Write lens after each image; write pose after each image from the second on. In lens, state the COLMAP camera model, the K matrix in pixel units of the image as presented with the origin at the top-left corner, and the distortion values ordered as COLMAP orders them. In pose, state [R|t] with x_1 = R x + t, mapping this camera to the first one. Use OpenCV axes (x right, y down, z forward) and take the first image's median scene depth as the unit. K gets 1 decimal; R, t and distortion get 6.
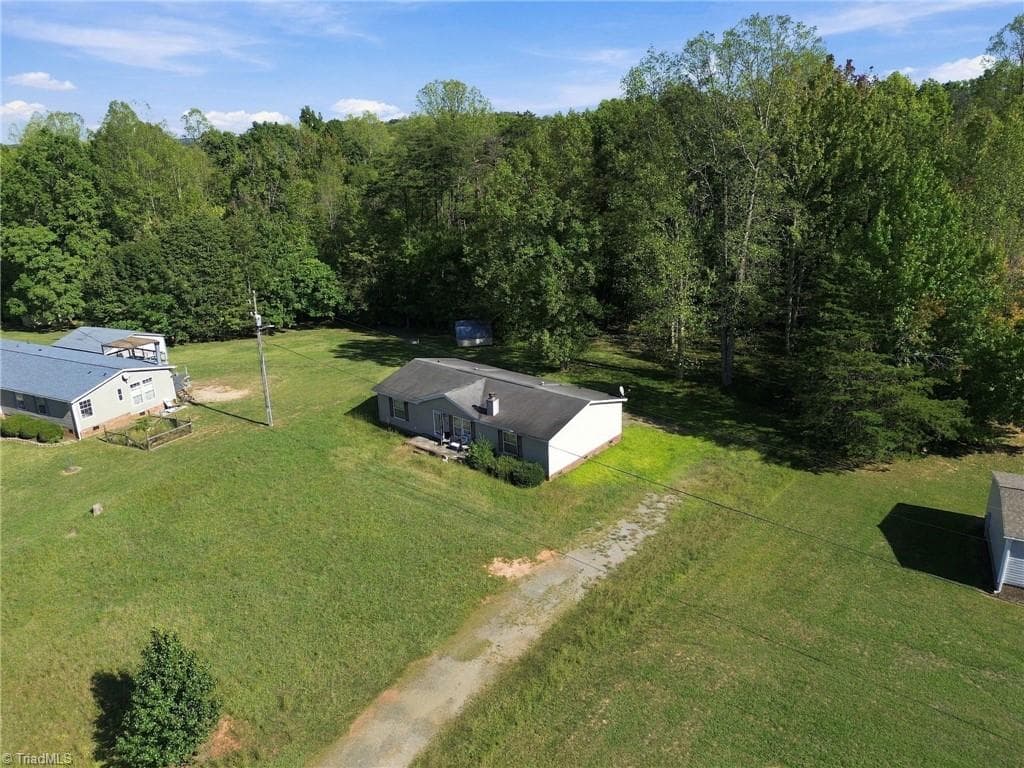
lens RADIAL K [[728.9, 0, 513.7], [0, 728.9, 382.7], [0, 0, 1]] dist [0.048767, -0.004165]
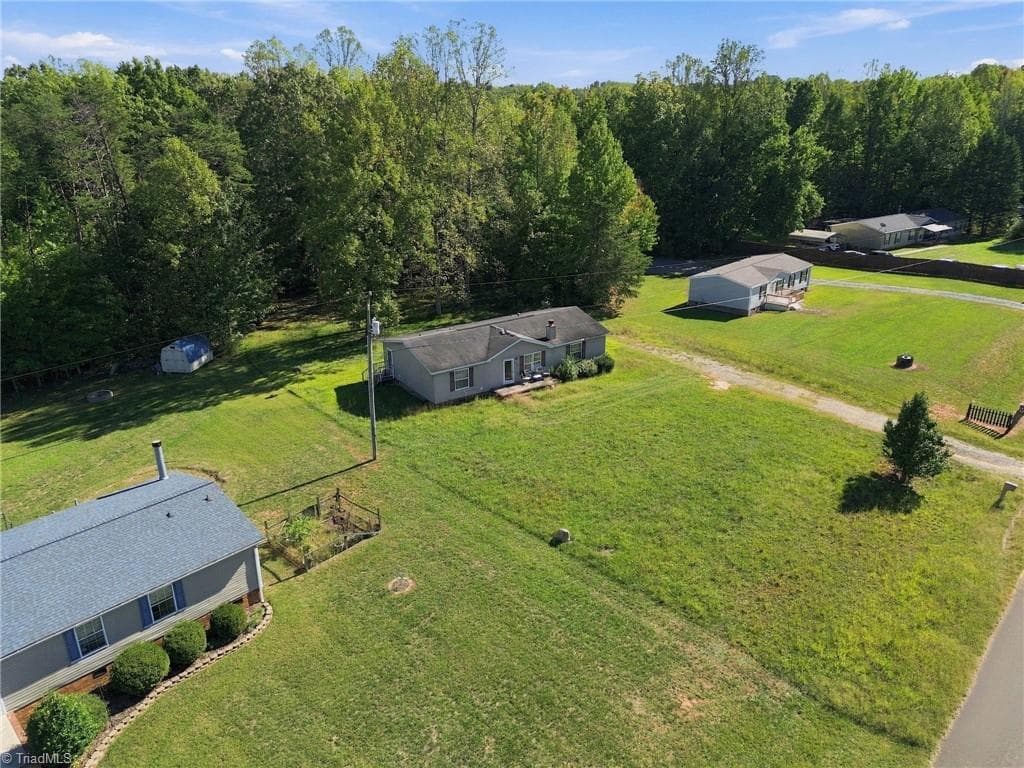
lens RADIAL K [[728.9, 0, 516.8], [0, 728.9, 385.4], [0, 0, 1]] dist [0.048767, -0.004165]
pose [[0.275449, -0.322361, 0.905655, -0.735480], [0.313224, 0.920784, 0.232482, -0.115640], [-0.908856, 0.219636, 0.354600, 0.410195]]
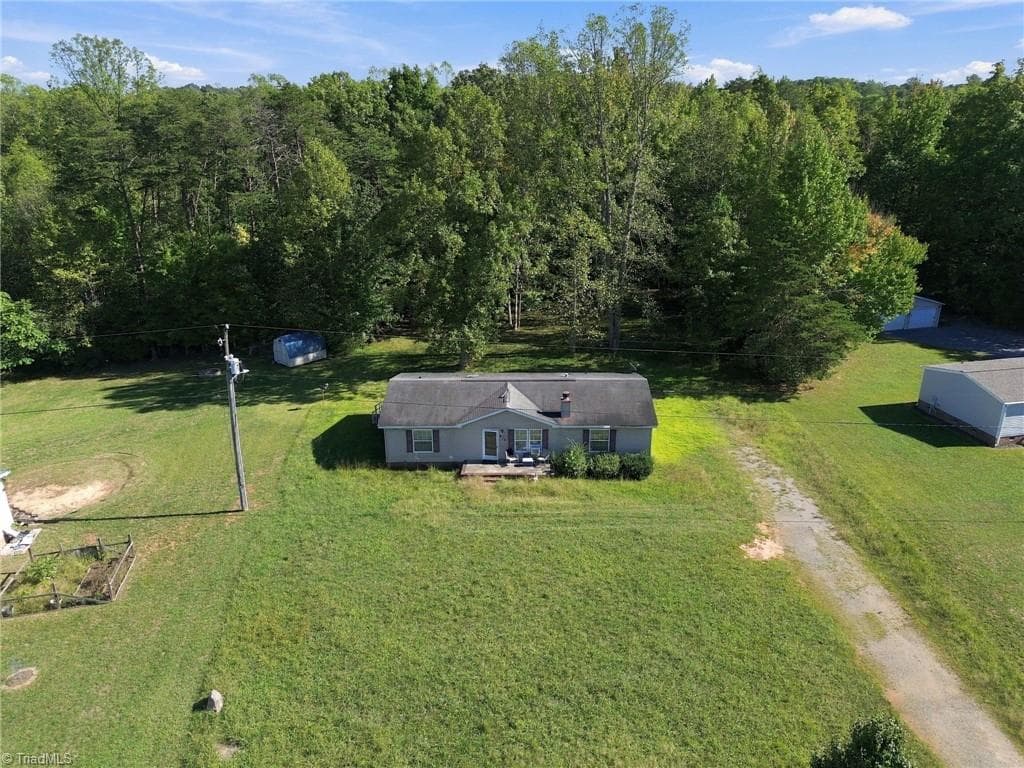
lens RADIAL K [[728.9, 0, 518.5], [0, 728.9, 384.6], [0, 0, 1]] dist [0.048767, -0.004165]
pose [[0.772712, -0.201310, 0.601989, -0.392381], [0.190031, 0.978246, 0.083210, -0.051989], [-0.605644, 0.050099, 0.794157, 0.197423]]
